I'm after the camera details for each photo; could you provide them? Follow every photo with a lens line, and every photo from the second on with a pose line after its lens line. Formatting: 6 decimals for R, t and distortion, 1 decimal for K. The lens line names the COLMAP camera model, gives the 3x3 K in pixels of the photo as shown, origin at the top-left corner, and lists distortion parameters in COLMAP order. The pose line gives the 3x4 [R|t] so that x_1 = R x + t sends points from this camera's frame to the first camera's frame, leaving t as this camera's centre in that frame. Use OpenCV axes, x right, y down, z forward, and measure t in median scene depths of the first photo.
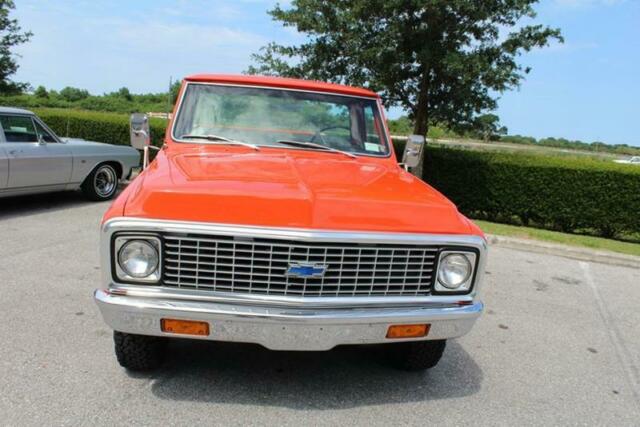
lens RADIAL K [[524.1, 0, 316.0], [0, 524.1, 214.2], [0, 0, 1]] dist [-0.167995, 0.155244]
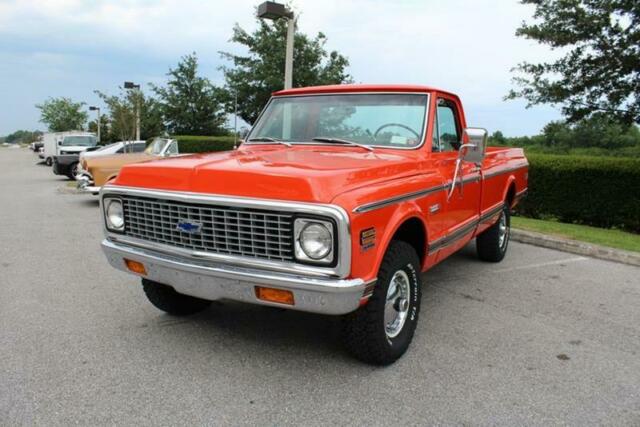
lens RADIAL K [[531.5, 0, 320.0], [0, 531.5, 213.5], [0, 0, 1]] dist [-0.169471, 0.157215]
pose [[0.774338, 0.016884, -0.632547, 0.659705], [-0.071398, 0.995591, -0.060828, 0.085750], [0.628732, 0.092264, 0.772129, 0.155763]]
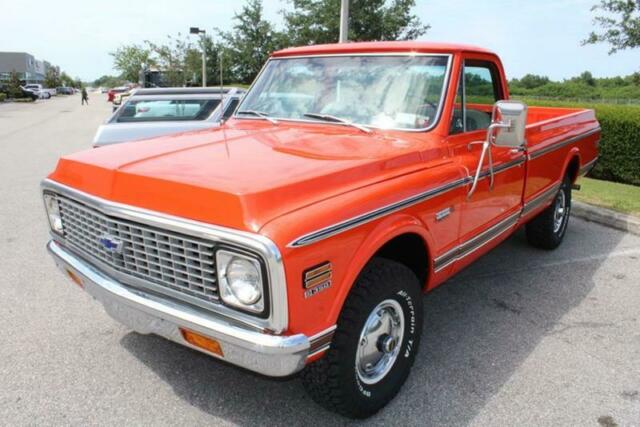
lens RADIAL K [[531.5, 0, 320.0], [0, 531.5, 213.5], [0, 0, 1]] dist [-0.169471, 0.157215]
pose [[0.676745, 0.100150, -0.729374, 0.628359], [-0.085044, 0.994707, 0.057675, -0.025533], [0.731289, 0.022997, 0.681680, 0.410377]]
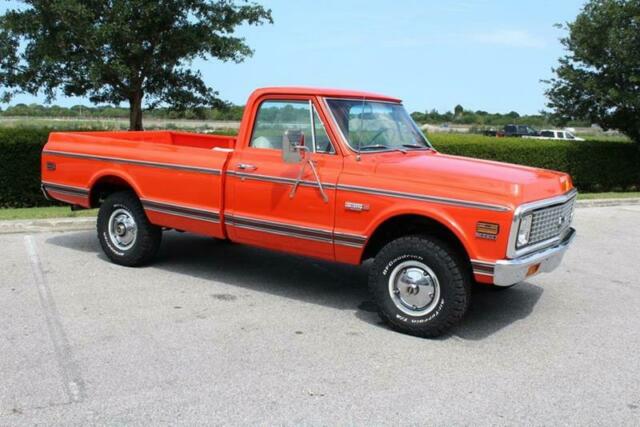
lens RADIAL K [[663.5, 0, 320.0], [0, 663.5, 213.5], [0, 0, 1]] dist [-0.121849, 0.137360]
pose [[0.666414, -0.167519, 0.726519, -1.399980], [0.156141, 0.984181, 0.083707, -0.143811], [-0.729049, 0.057656, 0.682029, 0.070774]]
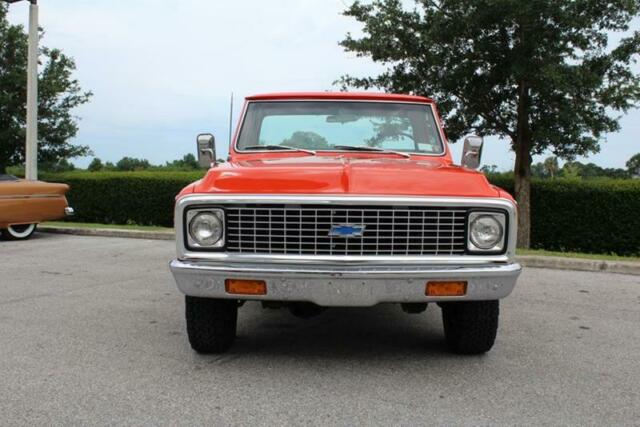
lens RADIAL K [[648.2, 0, 320.0], [0, 648.2, 213.5], [0, 0, 1]] dist [-0.115859, 0.100748]
pose [[0.985543, -0.062821, -0.157348, 0.099837], [0.041925, 0.990260, -0.132766, 0.170310], [0.164156, 0.124250, 0.978578, -0.278710]]
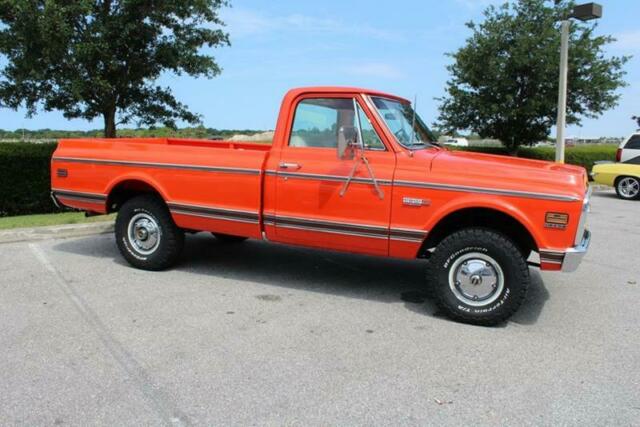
lens RADIAL K [[531.5, 0, 320.0], [0, 531.5, 213.5], [0, 0, 1]] dist [-0.169471, 0.157215]
pose [[0.528817, -0.193789, 0.826316, -1.371752], [0.175505, 0.977510, 0.116929, -0.171855], [-0.830392, 0.083189, 0.550935, 0.518077]]
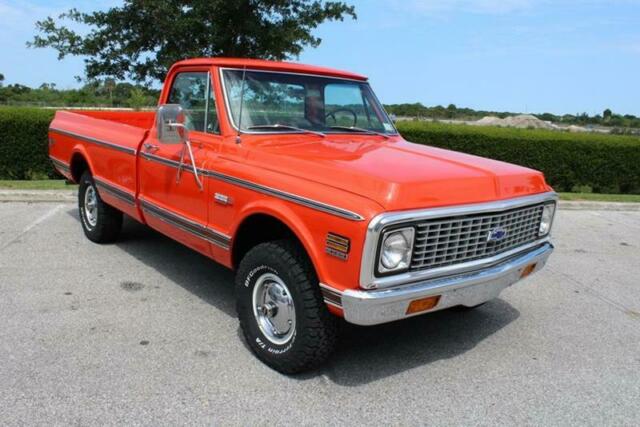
lens RADIAL K [[550.5, 0, 318.1], [0, 550.5, 211.9], [0, 0, 1]] dist [-0.162478, 0.160228]
pose [[0.848456, -0.138880, 0.510720, -0.675755], [0.114086, 0.990265, 0.079752, -0.063738], [-0.516824, -0.009400, 0.856040, 0.080618]]
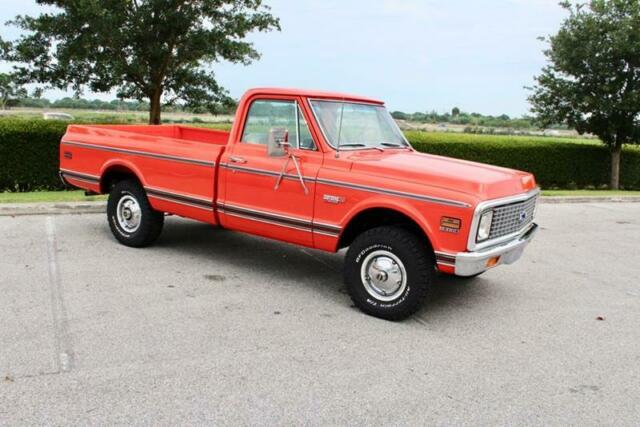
lens RADIAL K [[591.6, 0, 321.8], [0, 591.6, 213.9], [0, 0, 1]] dist [-0.149328, 0.155051]
pose [[0.679398, -0.166283, 0.714681, -1.326436], [0.132438, 0.985777, 0.103458, -0.140134], [-0.721719, 0.024362, 0.691757, 0.046882]]
